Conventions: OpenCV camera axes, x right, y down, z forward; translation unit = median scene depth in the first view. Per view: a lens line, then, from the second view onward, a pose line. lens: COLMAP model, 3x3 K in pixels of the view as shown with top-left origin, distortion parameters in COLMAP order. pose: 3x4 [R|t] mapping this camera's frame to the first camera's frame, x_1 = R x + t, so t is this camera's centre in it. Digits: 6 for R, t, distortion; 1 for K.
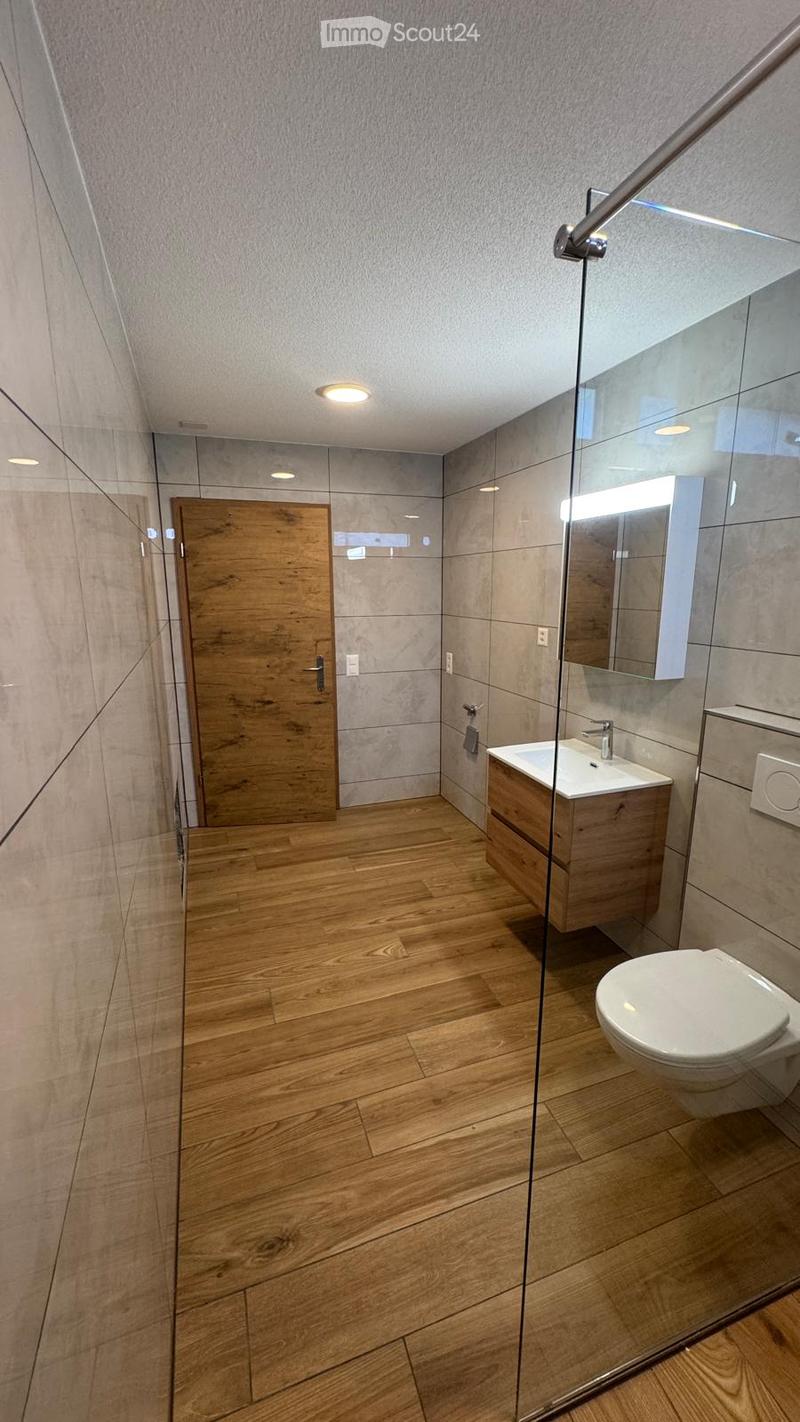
lens RADIAL K [[575.8, 0, 405.4], [0, 575.8, 713.6], [0, 0, 1]] dist [-0.001309, 0.000508]
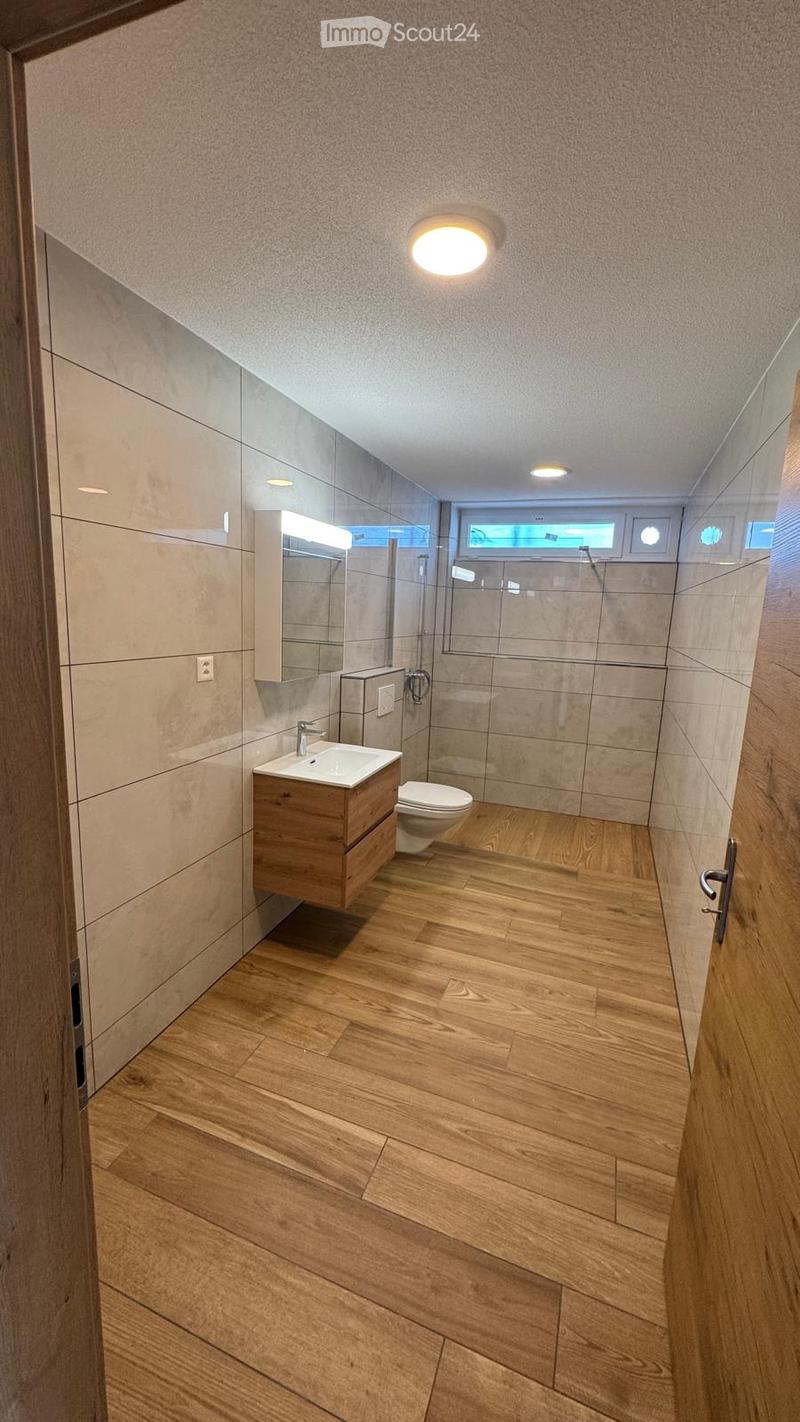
lens RADIAL K [[568.1, 0, 403.1], [0, 568.1, 713.1], [0, 0, 1]] dist [-0.001411, -0.000233]
pose [[-0.770248, -0.143754, 0.621331, -0.422244], [0.099740, 0.935122, 0.339999, -0.311312], [-0.629896, 0.323855, -0.705938, 1.422711]]
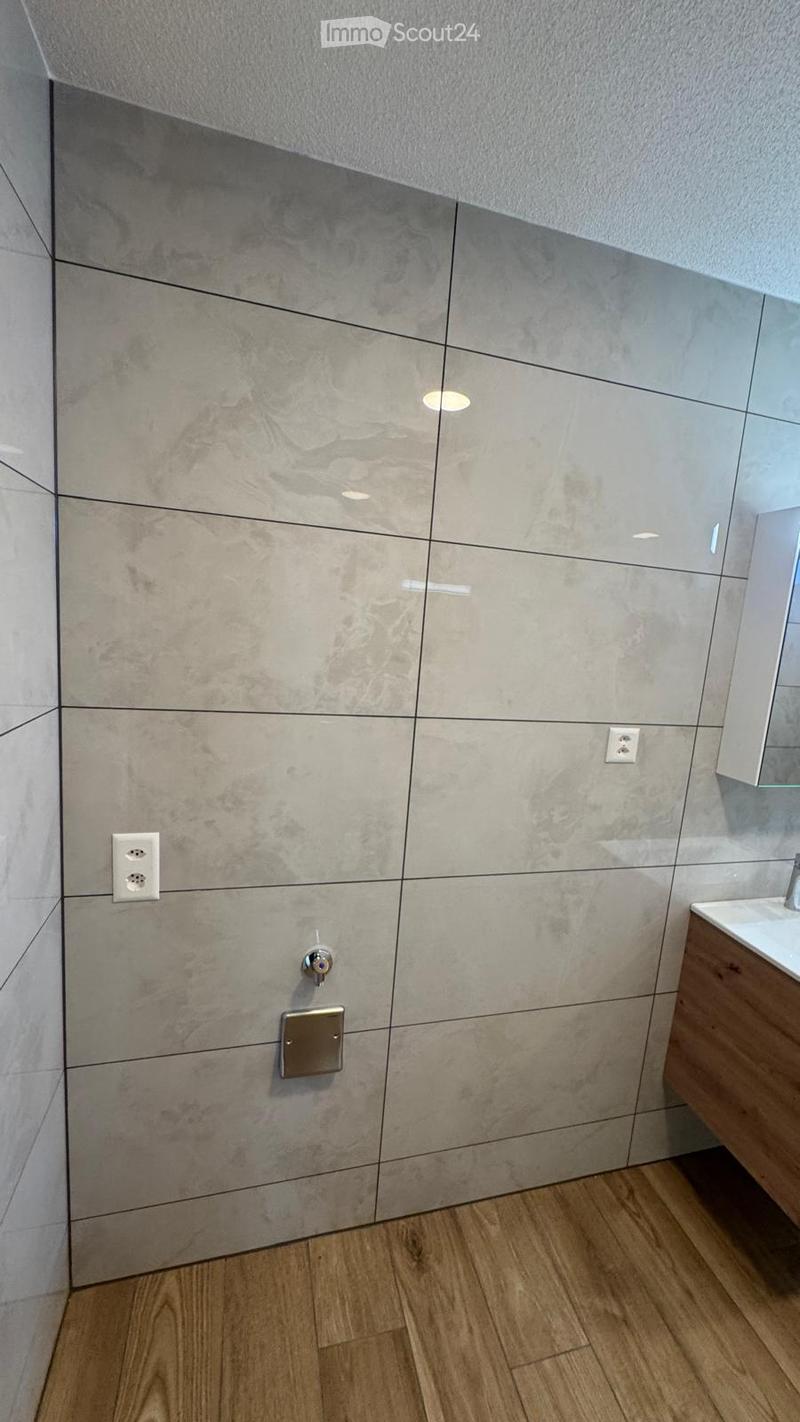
lens RADIAL K [[575.8, 0, 405.4], [0, 575.8, 713.6], [0, 0, 1]] dist [-0.001309, 0.000508]
pose [[0.070137, -0.142303, 0.987335, -0.281749], [0.143304, 0.980943, 0.131201, -0.264498], [-0.987190, 0.132287, 0.089193, 1.187171]]
